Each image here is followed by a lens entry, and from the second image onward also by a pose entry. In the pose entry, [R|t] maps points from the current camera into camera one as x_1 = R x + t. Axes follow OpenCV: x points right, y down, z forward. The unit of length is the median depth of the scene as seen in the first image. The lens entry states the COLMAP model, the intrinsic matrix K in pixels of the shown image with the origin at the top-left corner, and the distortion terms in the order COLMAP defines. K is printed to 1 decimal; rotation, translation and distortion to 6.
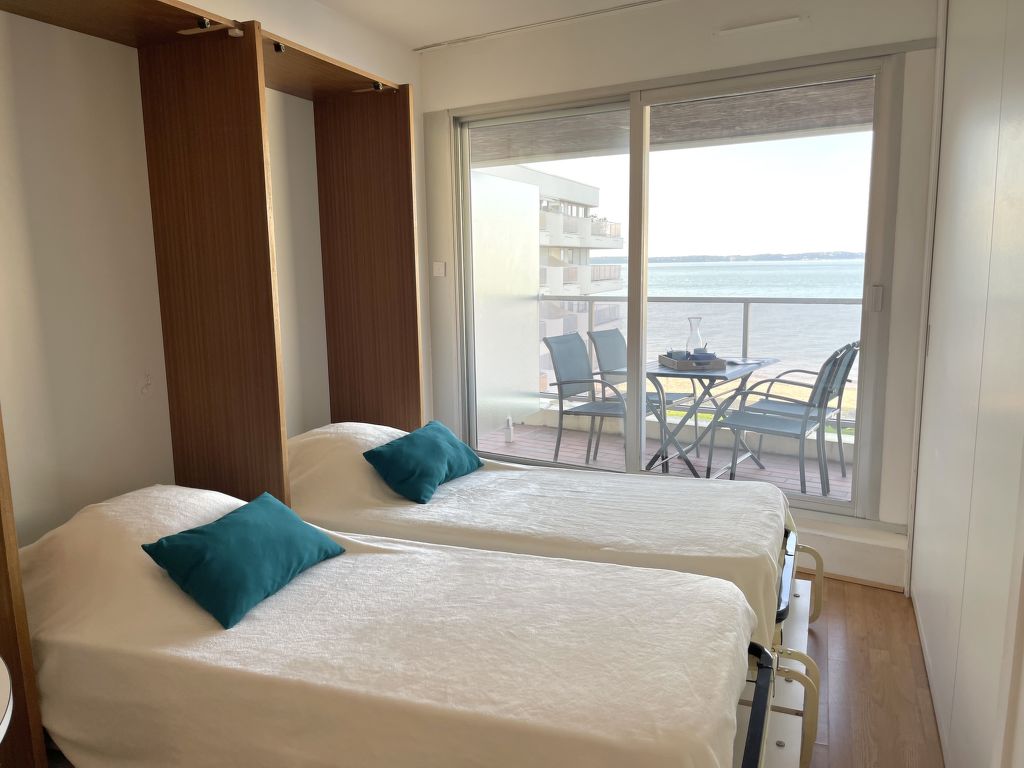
lens RADIAL K [[766.5, 0, 509.3], [0, 766.5, 378.4], [0, 0, 1]] dist [0.070787, -0.100382]
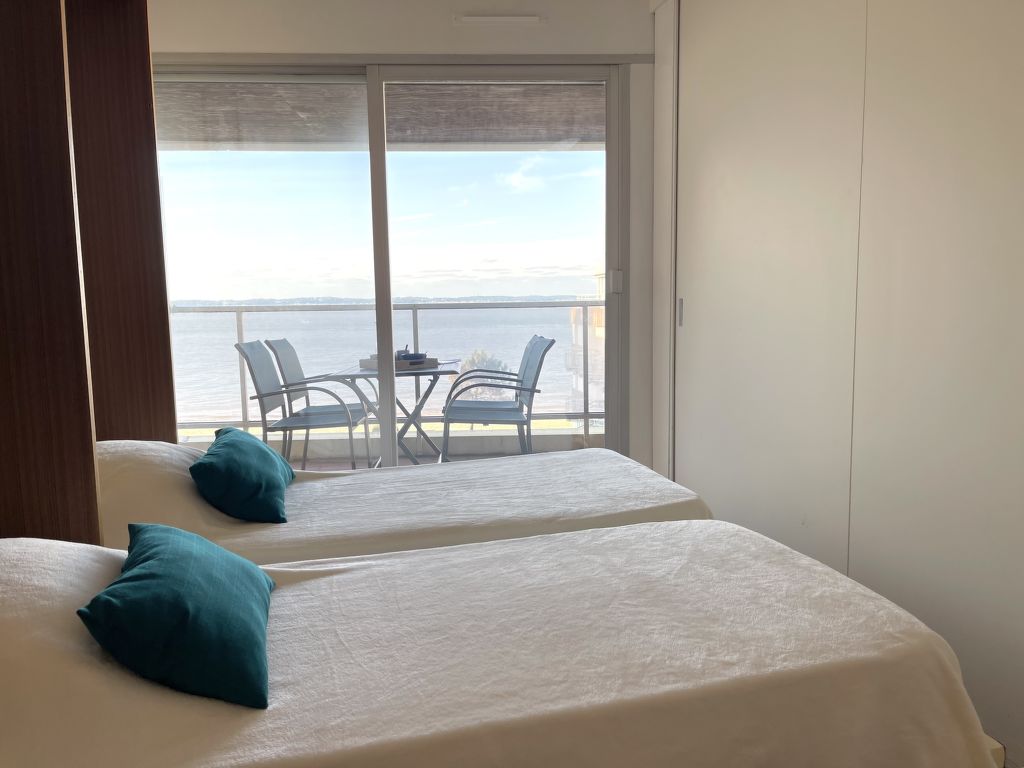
lens RADIAL K [[766.5, 0, 509.3], [0, 766.5, 378.4], [0, 0, 1]] dist [0.070787, -0.100382]
pose [[0.813074, -0.059079, 0.579155, -0.207590], [0.090884, 0.995521, -0.026040, 0.034614], [-0.575023, 0.073808, 0.814801, 0.133712]]
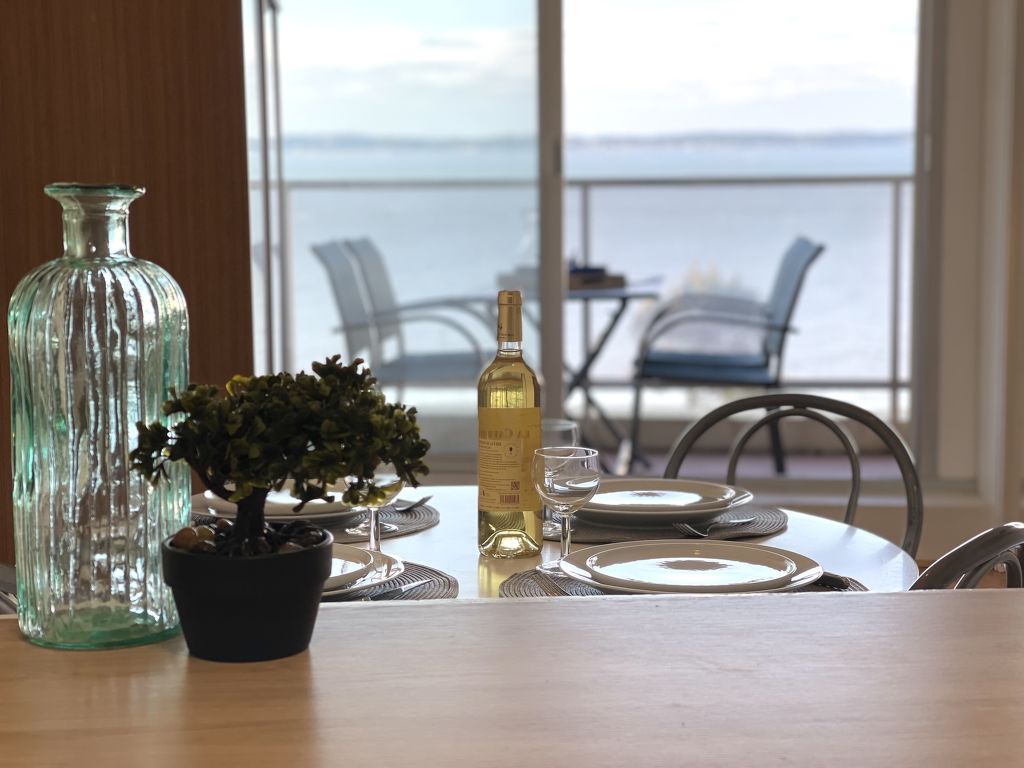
lens RADIAL K [[1885.5, 0, 508.3], [0, 1885.5, 354.0], [0, 0, 1]] dist [-0.030568, 3.794582]
pose [[0.889881, -0.044141, 0.454053, -0.448606], [0.064170, 0.997524, -0.028788, 0.072489], [-0.451657, 0.054755, 0.890510, -0.253269]]
